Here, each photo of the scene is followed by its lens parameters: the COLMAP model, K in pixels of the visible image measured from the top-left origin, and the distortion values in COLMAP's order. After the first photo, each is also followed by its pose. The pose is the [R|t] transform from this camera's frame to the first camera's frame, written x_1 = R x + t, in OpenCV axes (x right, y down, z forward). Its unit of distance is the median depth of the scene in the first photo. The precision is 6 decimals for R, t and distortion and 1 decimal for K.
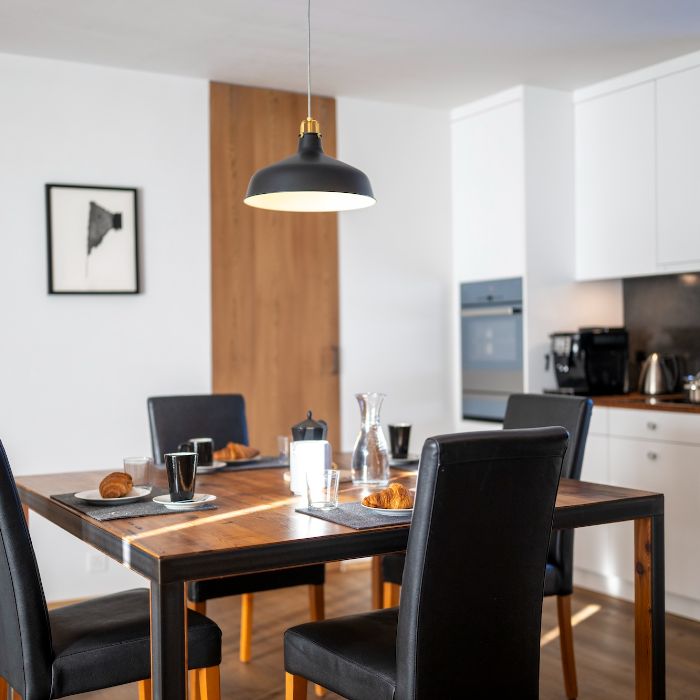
lens RADIAL K [[1013.2, 0, 347.4], [0, 1013.2, 344.5], [0, 0, 1]] dist [-0.015252, 0.000000]
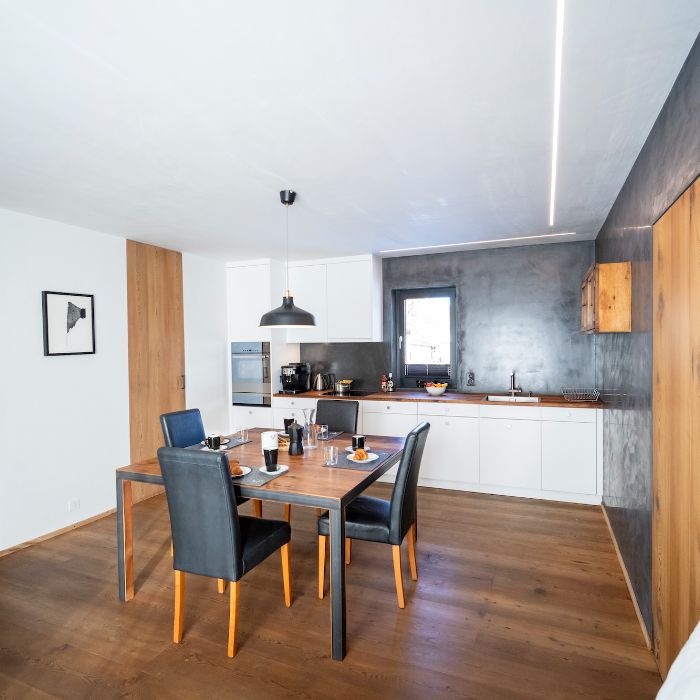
lens RADIAL K [[464.1, 0, 350.7], [0, 464.1, 348.9], [0, 0, 1]] dist [0.000706, -0.001351]
pose [[0.791005, -0.007271, 0.611766, -0.330406], [0.006461, 0.999973, 0.003531, -0.054665], [-0.611776, 0.001160, 0.791031, 0.057767]]
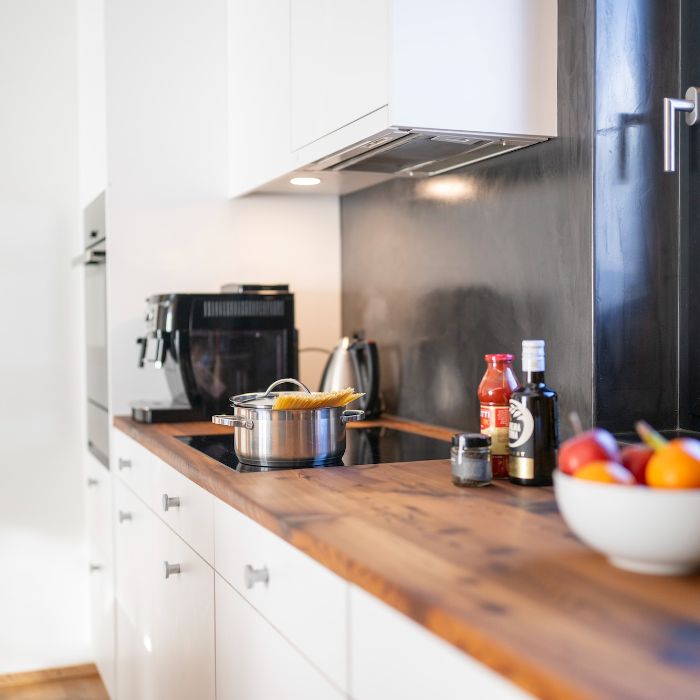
lens RADIAL K [[1013.2, 0, 352.2], [0, 1013.2, 351.3], [0, 0, 1]] dist [-0.015252, 0.000000]
pose [[0.988987, 0.006402, -0.147865, 0.394235], [-0.000902, 0.999306, 0.037230, -0.002195], [0.148000, -0.036686, 0.988307, 0.513028]]
